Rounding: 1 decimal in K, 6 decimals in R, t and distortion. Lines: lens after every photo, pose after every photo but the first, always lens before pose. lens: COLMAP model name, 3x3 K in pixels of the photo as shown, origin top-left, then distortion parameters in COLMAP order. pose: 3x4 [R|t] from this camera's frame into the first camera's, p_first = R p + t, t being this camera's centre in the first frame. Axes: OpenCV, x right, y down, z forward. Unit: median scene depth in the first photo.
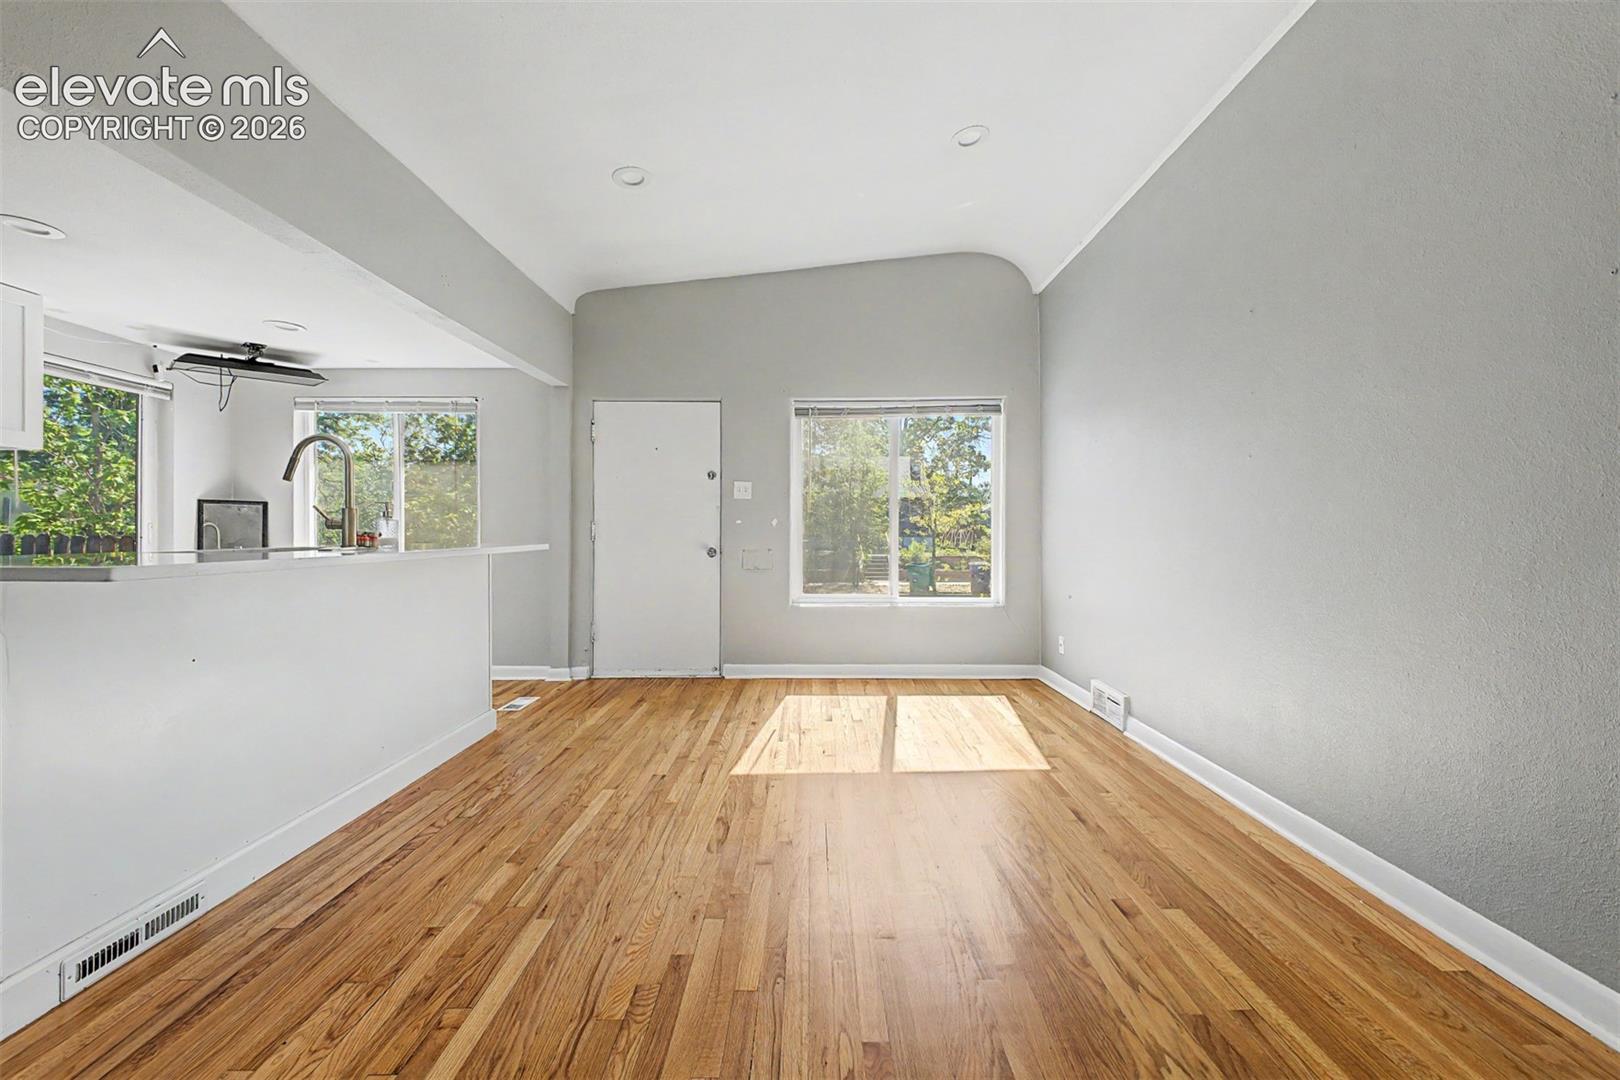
lens RADIAL K [[632.6, 0, 810.1], [0, 632.6, 538.1], [0, 0, 1]] dist [0.019799, -0.007010]
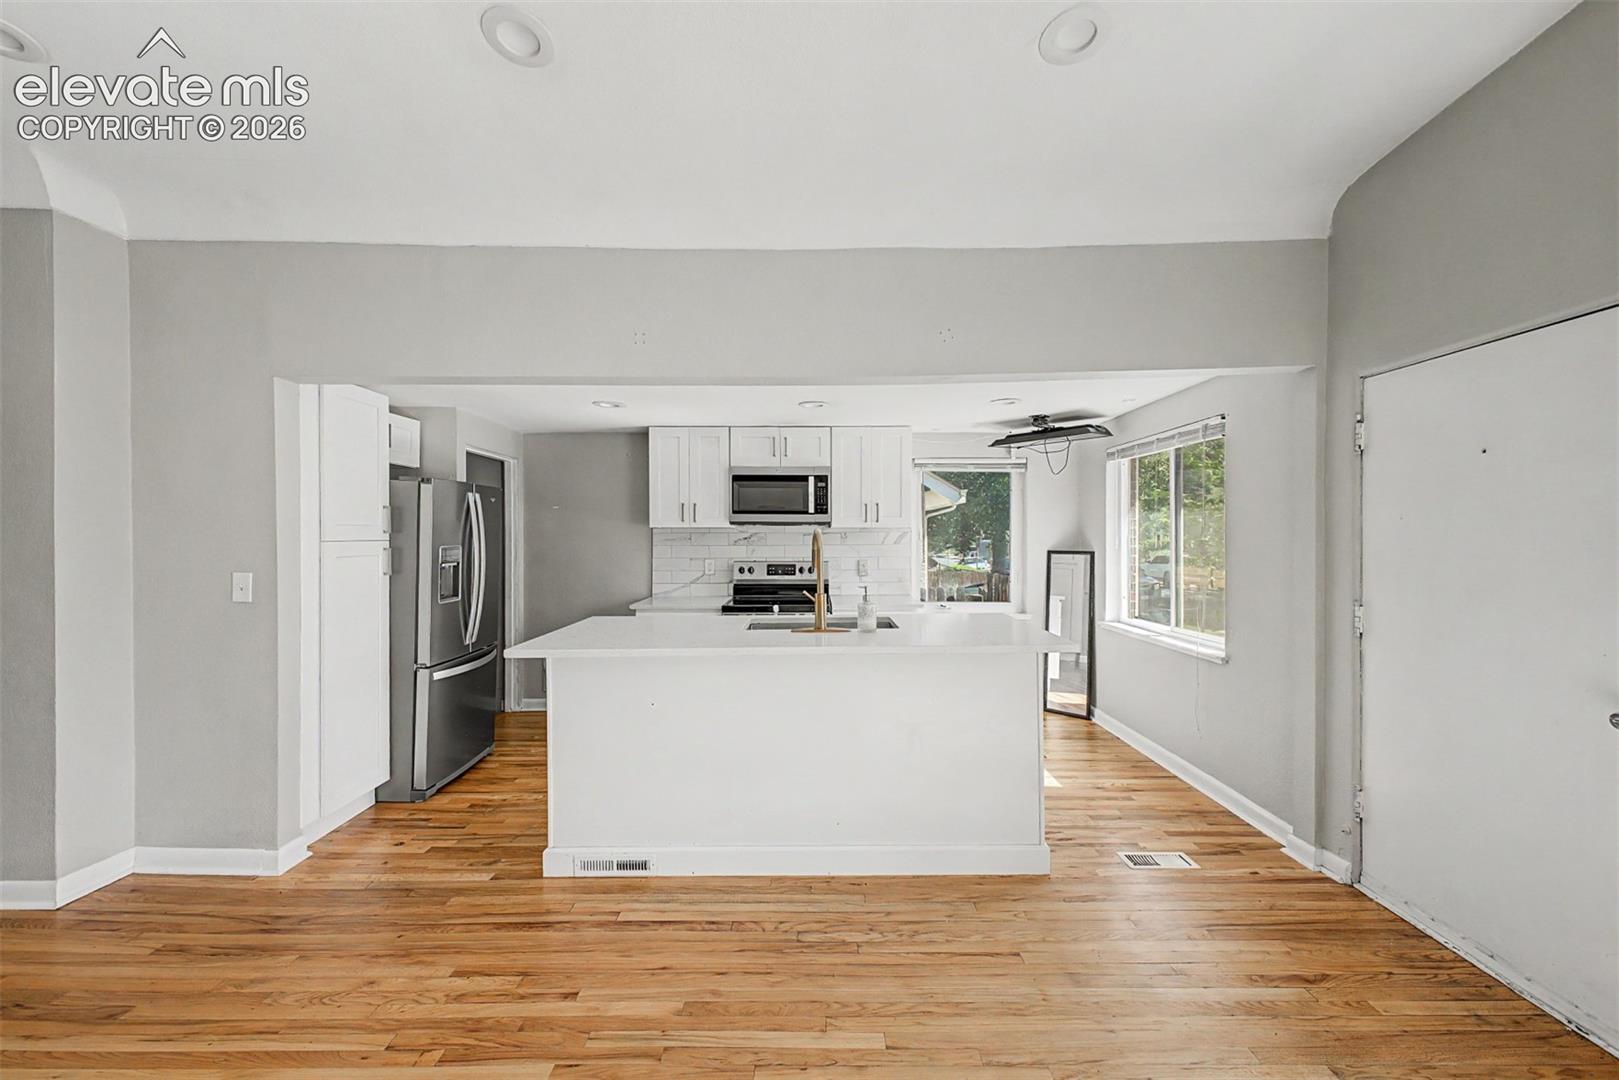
lens RADIAL K [[632.2, 0, 809.6], [0, 632.2, 538.1], [0, 0, 1]] dist [0.019799, -0.007010]
pose [[-0.004643, 0.001304, -0.999988, 0.239195], [-0.001965, 0.999997, 0.001313, -0.091623], [0.999987, 0.001971, -0.004640, 0.614499]]
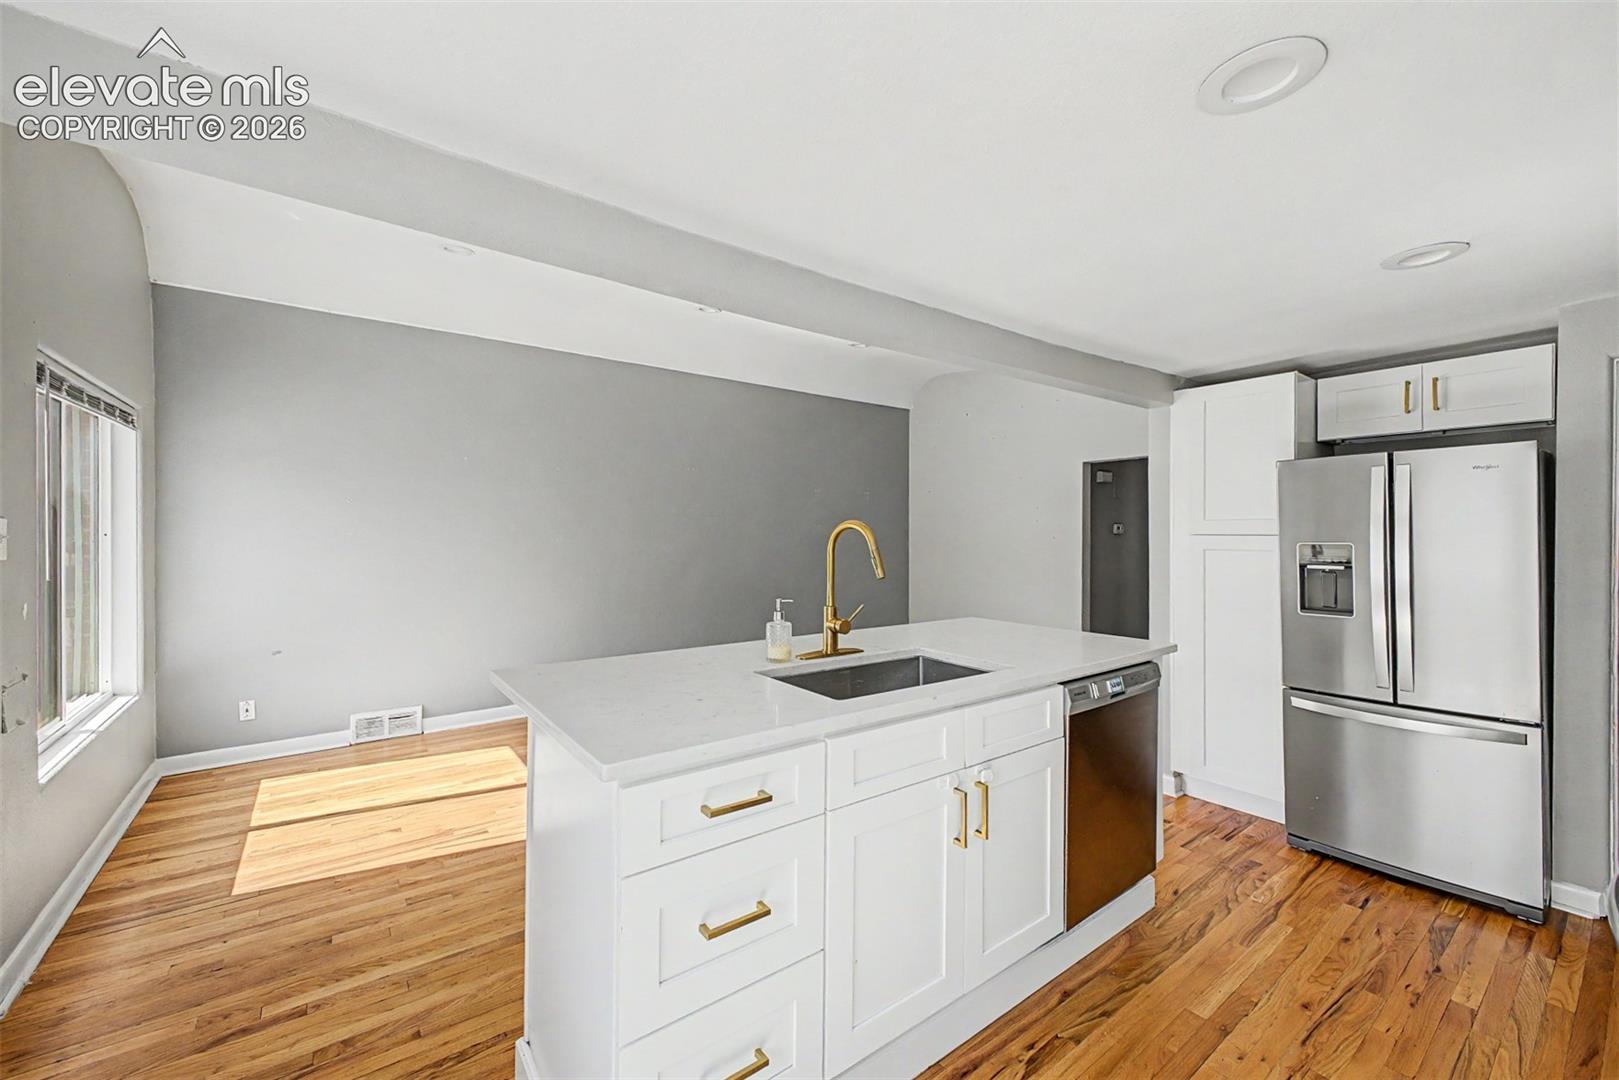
lens RADIAL K [[644.7, 0, 808.1], [0, 644.7, 530.2], [0, 0, 1]] dist [0.011162, -0.000566]
pose [[-0.602154, -0.000169, 0.798380, -0.872263], [0.002218, 0.999996, 0.001885, -0.093945], [-0.798377, 0.002906, -0.602151, 0.965001]]
